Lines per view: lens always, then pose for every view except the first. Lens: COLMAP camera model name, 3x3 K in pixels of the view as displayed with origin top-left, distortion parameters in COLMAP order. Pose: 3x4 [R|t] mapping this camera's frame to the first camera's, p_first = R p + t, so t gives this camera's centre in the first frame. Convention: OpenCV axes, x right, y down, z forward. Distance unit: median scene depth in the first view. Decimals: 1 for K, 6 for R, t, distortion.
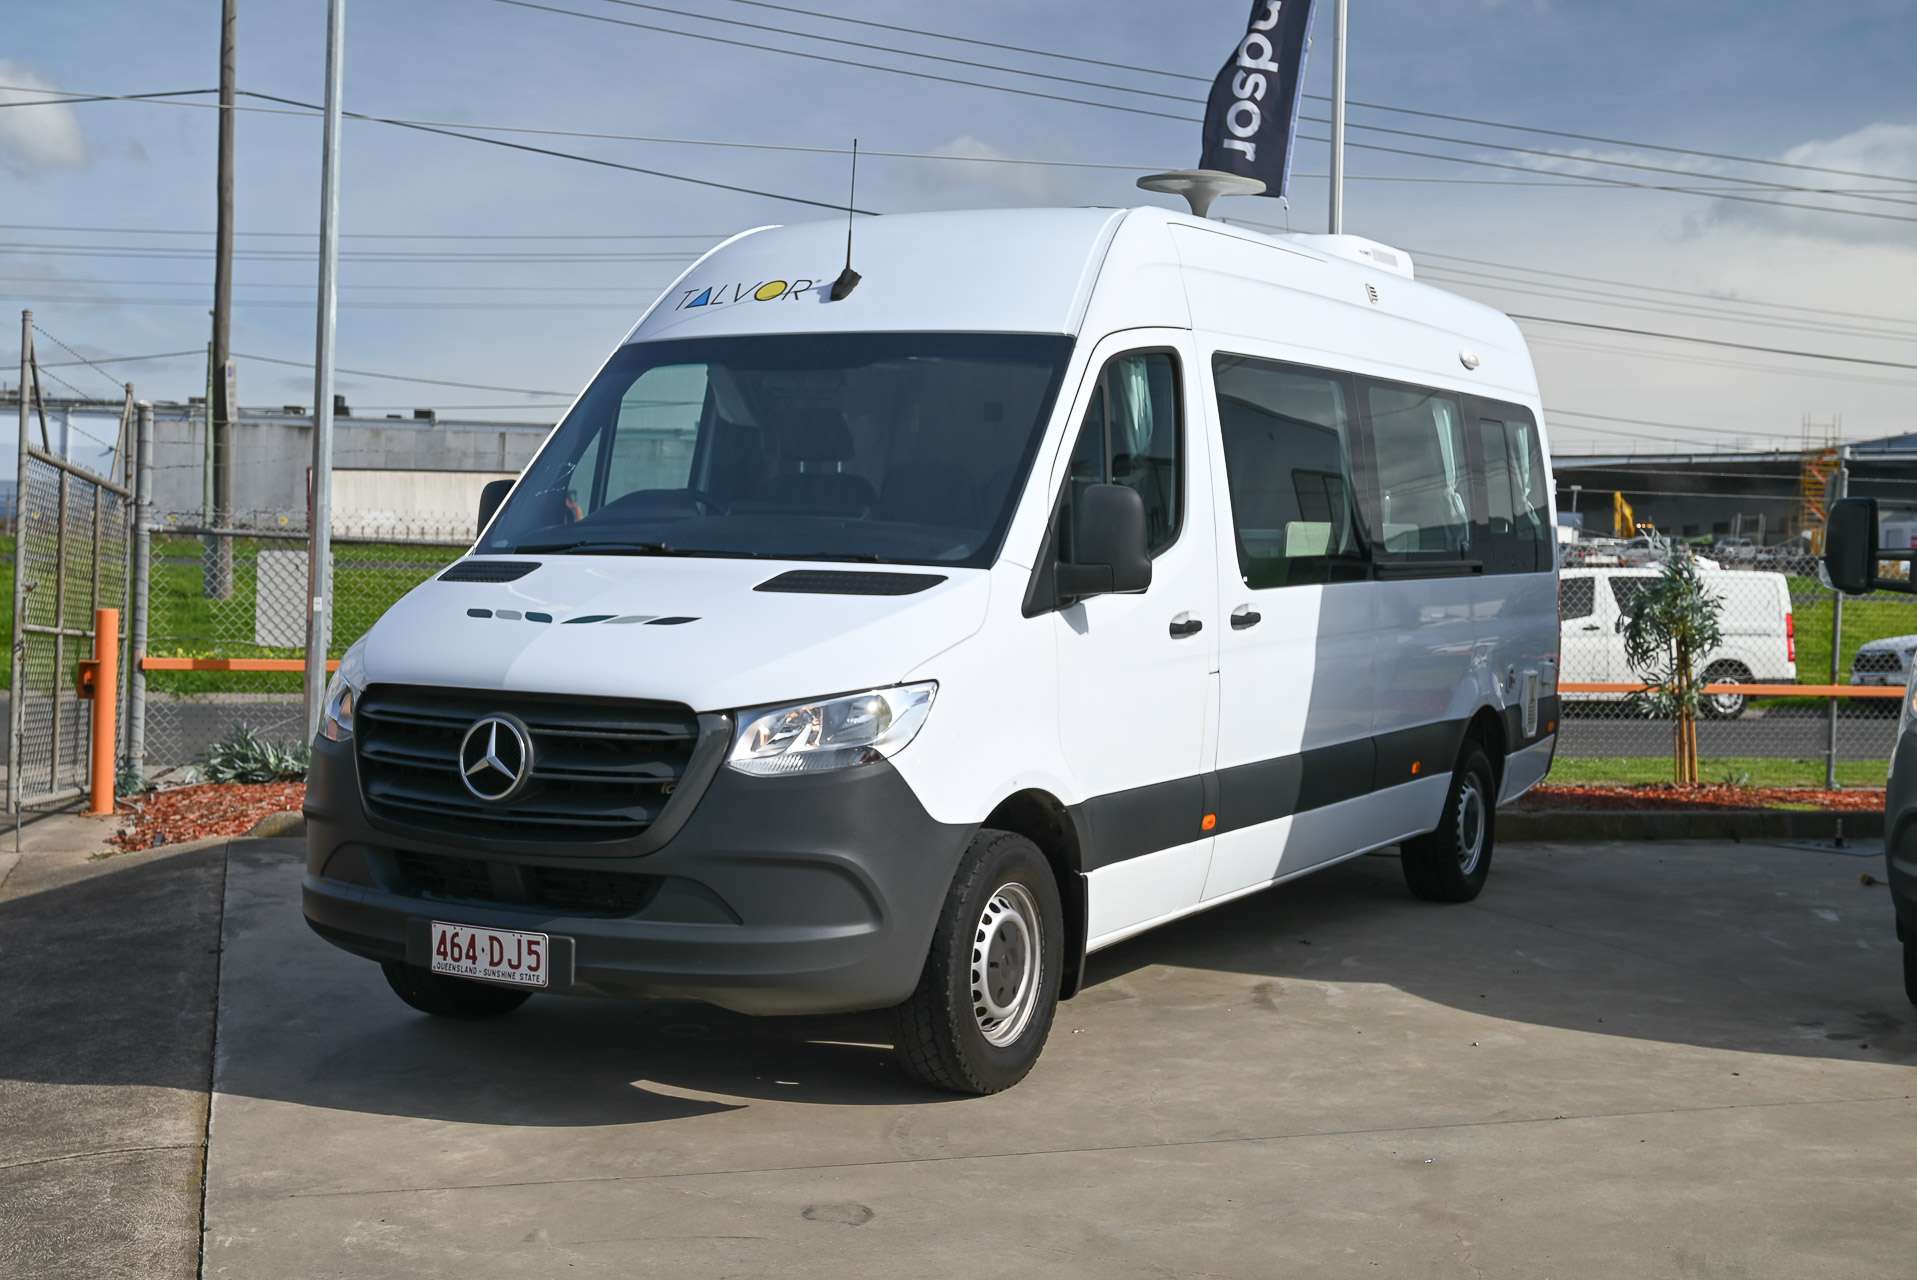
lens RADIAL K [[2287.0, 0, 989.3], [0, 2287.0, 571.6], [0, 0, 1]] dist [0.062662, 0.000000]
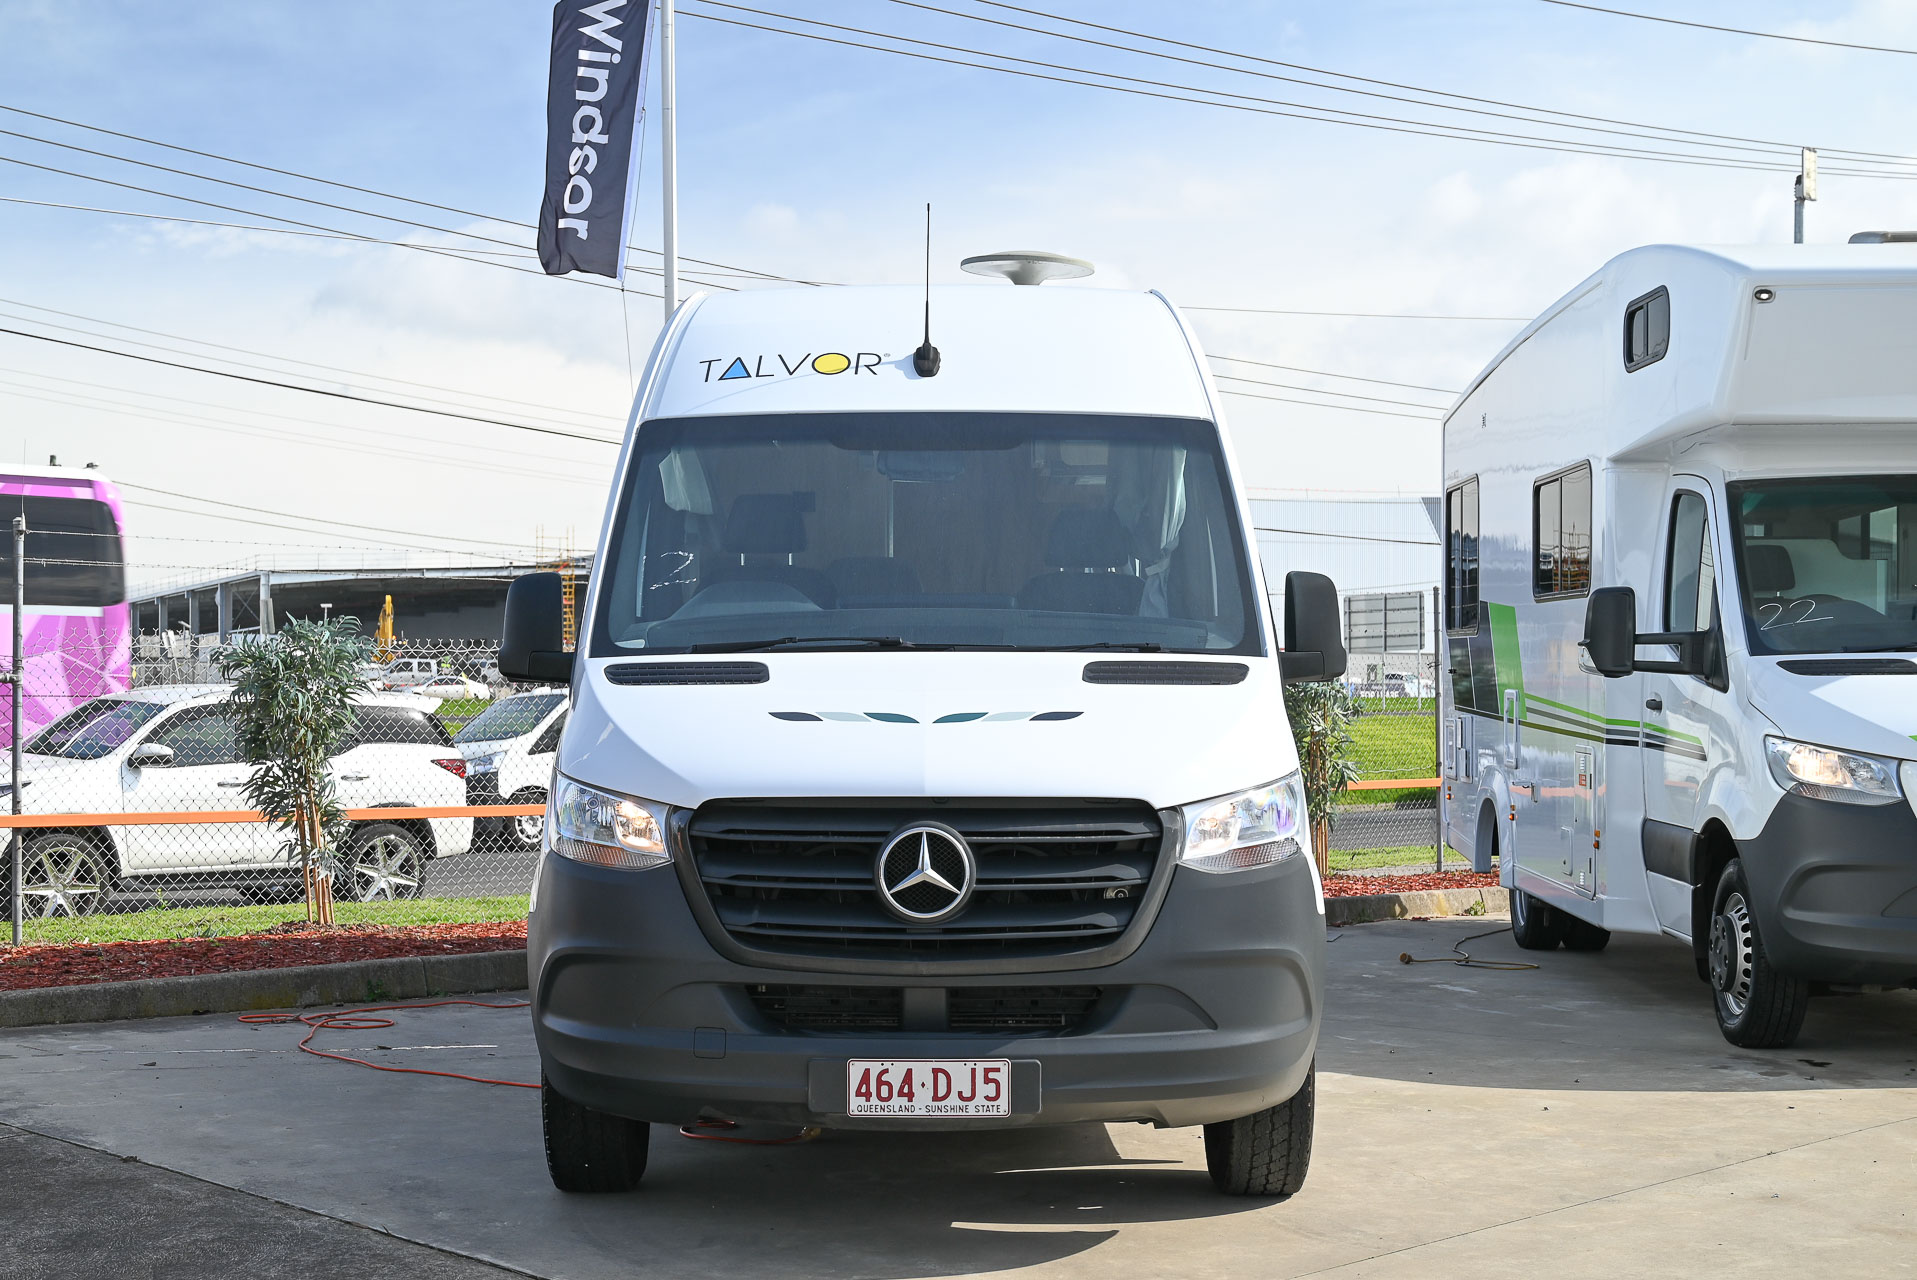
lens RADIAL K [[2528.8, 0, 955.6], [0, 2528.8, 648.7], [0, 0, 1]] dist [-0.024033, 0.000000]
pose [[0.887057, -0.015775, 0.461391, -0.663252], [0.024808, 0.999601, -0.013517, 0.007191], [-0.460993, 0.023437, 0.887094, 0.109838]]
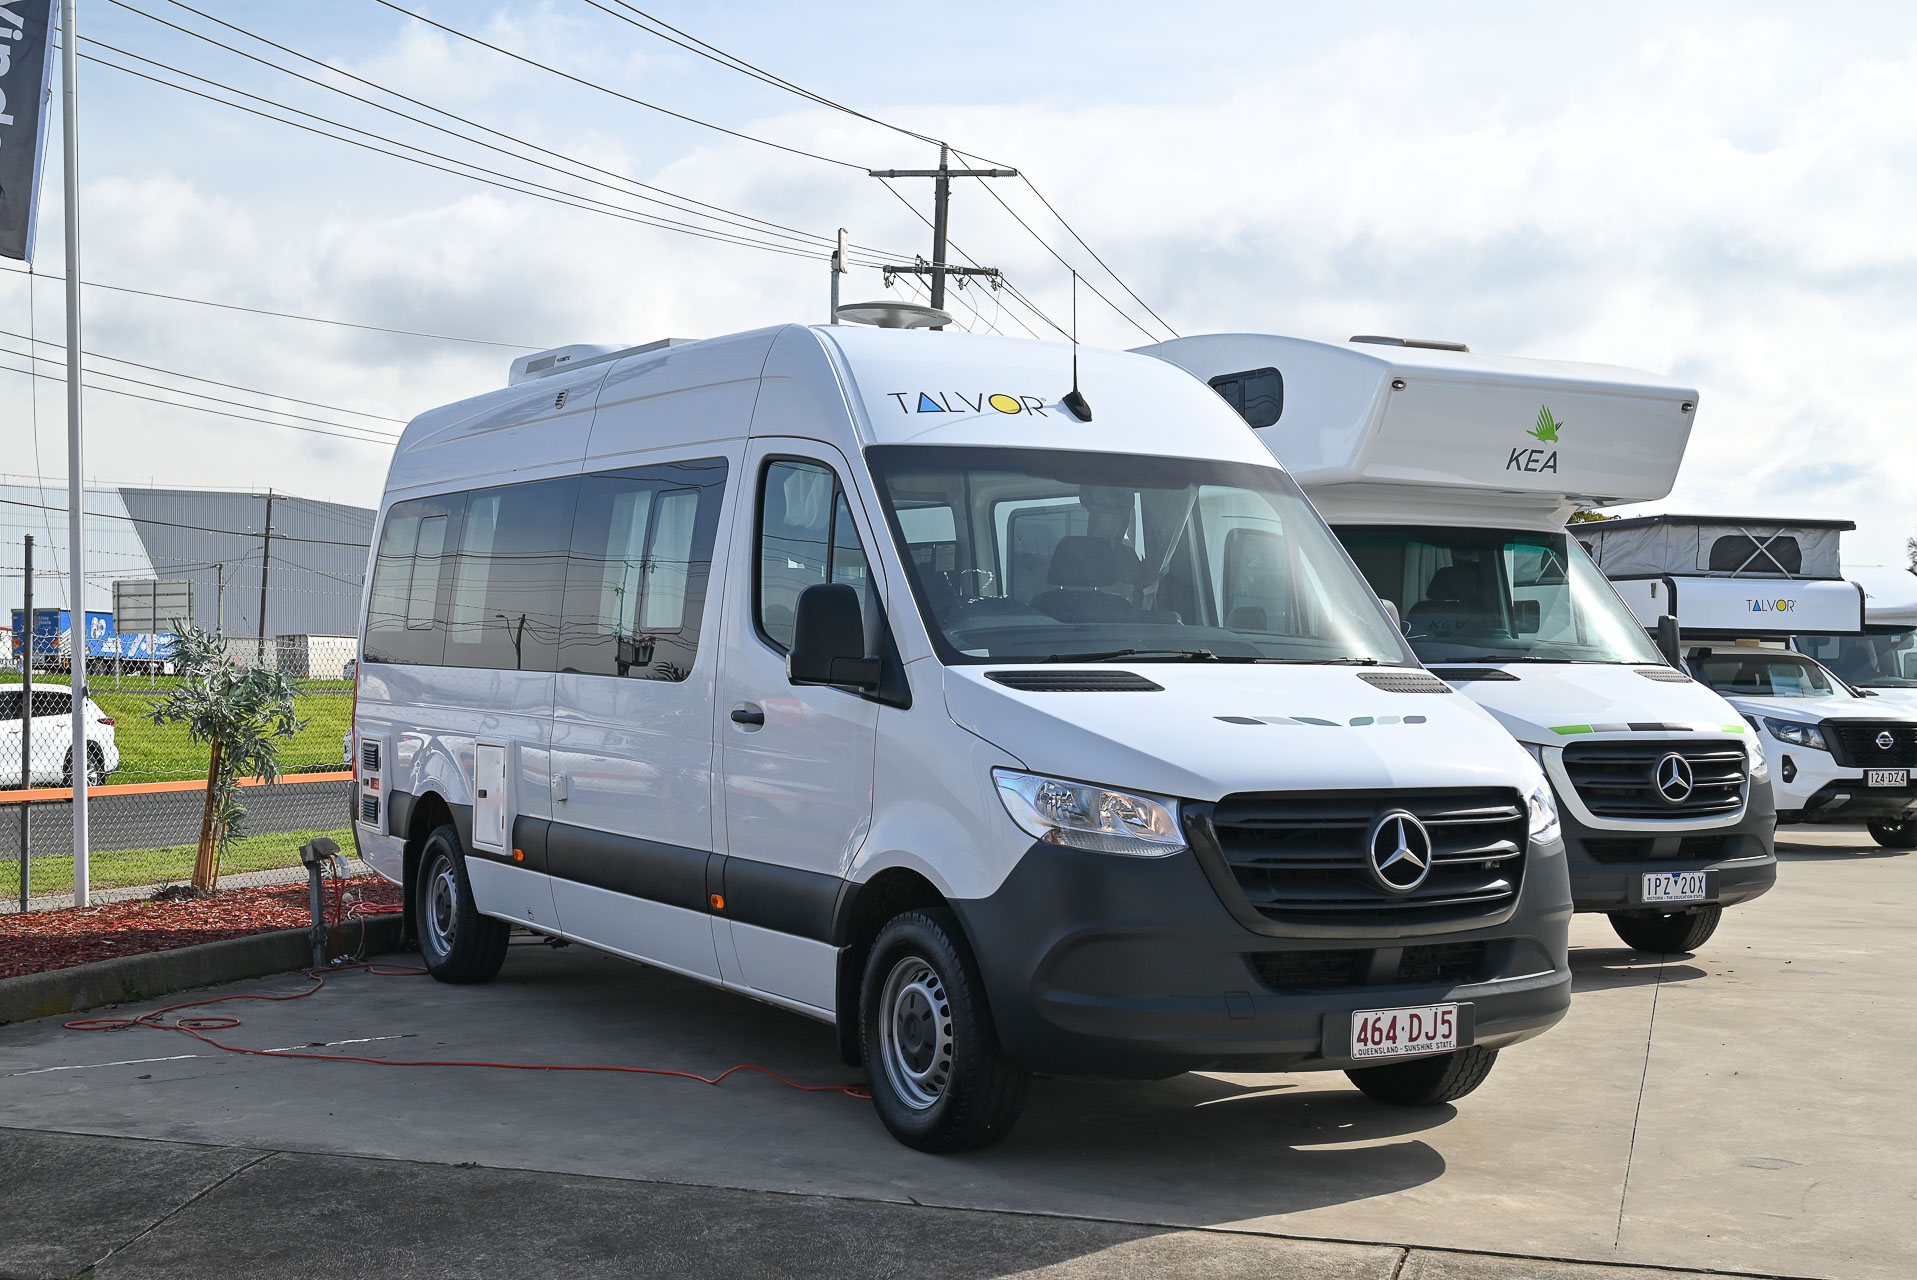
lens RADIAL K [[2256.7, 0, 958.5], [0, 2256.7, 629.3], [0, 0, 1]] dist [-0.007383, 0.000000]
pose [[0.557968, -0.000957, 0.829862, -1.217377], [0.011844, 0.999907, -0.006810, -0.018706], [-0.829778, 0.013629, 0.557927, 0.577587]]
